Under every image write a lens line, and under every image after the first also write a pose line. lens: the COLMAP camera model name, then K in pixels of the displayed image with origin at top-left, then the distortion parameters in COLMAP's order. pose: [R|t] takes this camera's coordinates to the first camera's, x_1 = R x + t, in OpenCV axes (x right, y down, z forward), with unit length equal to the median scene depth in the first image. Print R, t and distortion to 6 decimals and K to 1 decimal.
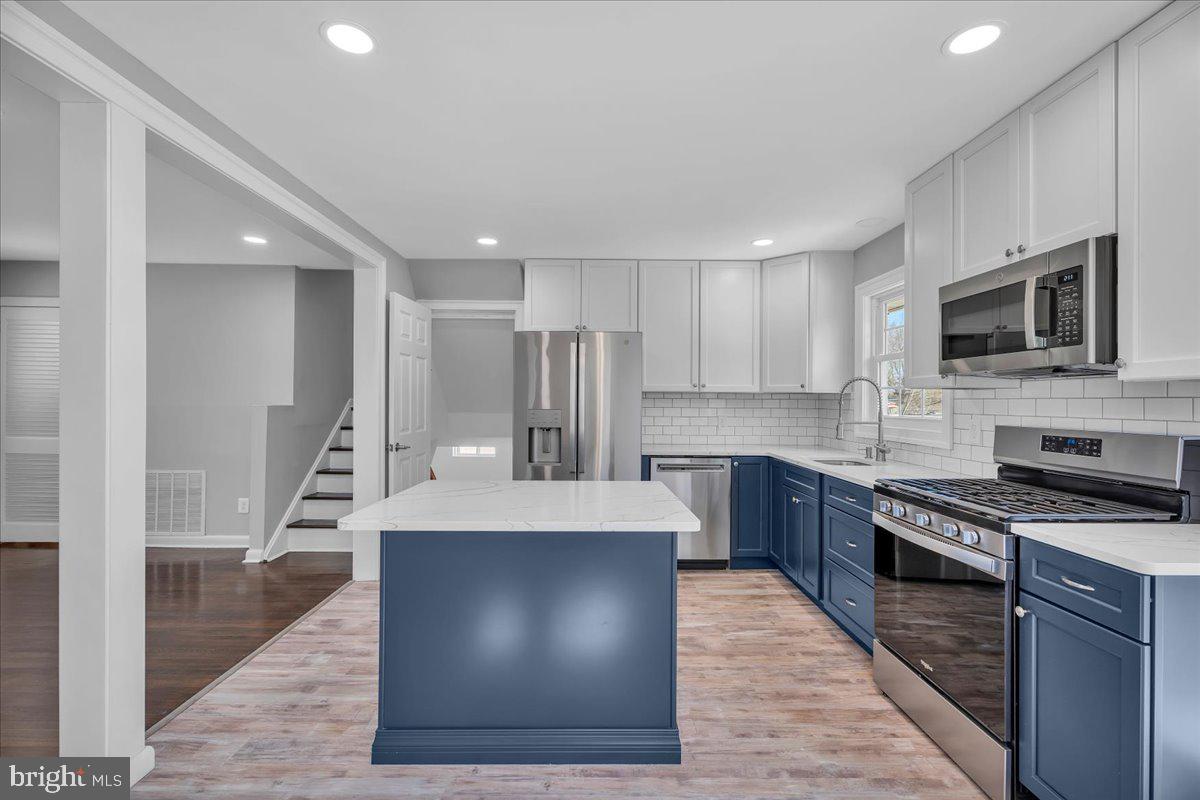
lens RADIAL K [[536.5, 0, 601.8], [0, 536.5, 395.3], [0, 0, 1]] dist [0.005450, 0.001333]
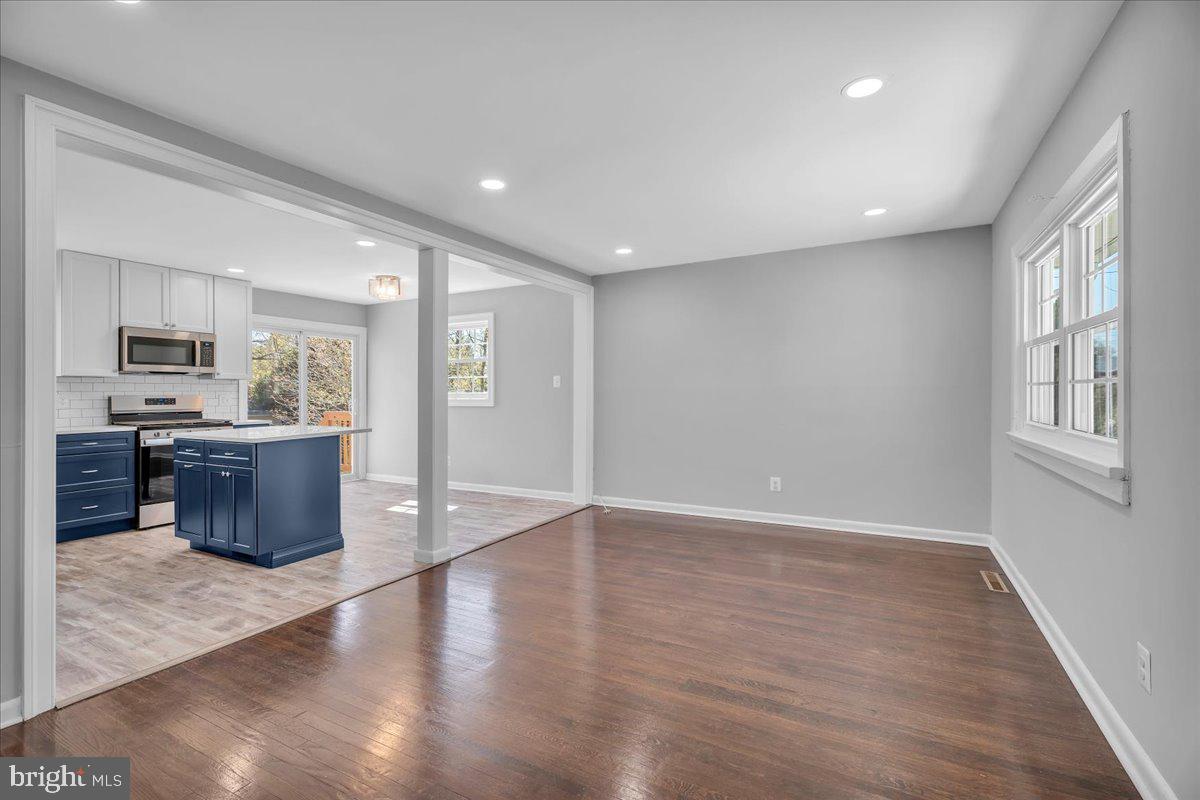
lens RADIAL K [[536.5, 0, 595.9], [0, 536.5, 388.1], [0, 0, 1]] dist [0.005450, 0.001333]
pose [[-0.870082, -0.000132, 0.492906, -1.889647], [-0.007629, 0.999884, -0.013198, 0.039524], [-0.492847, -0.015244, -0.869982, 1.891979]]
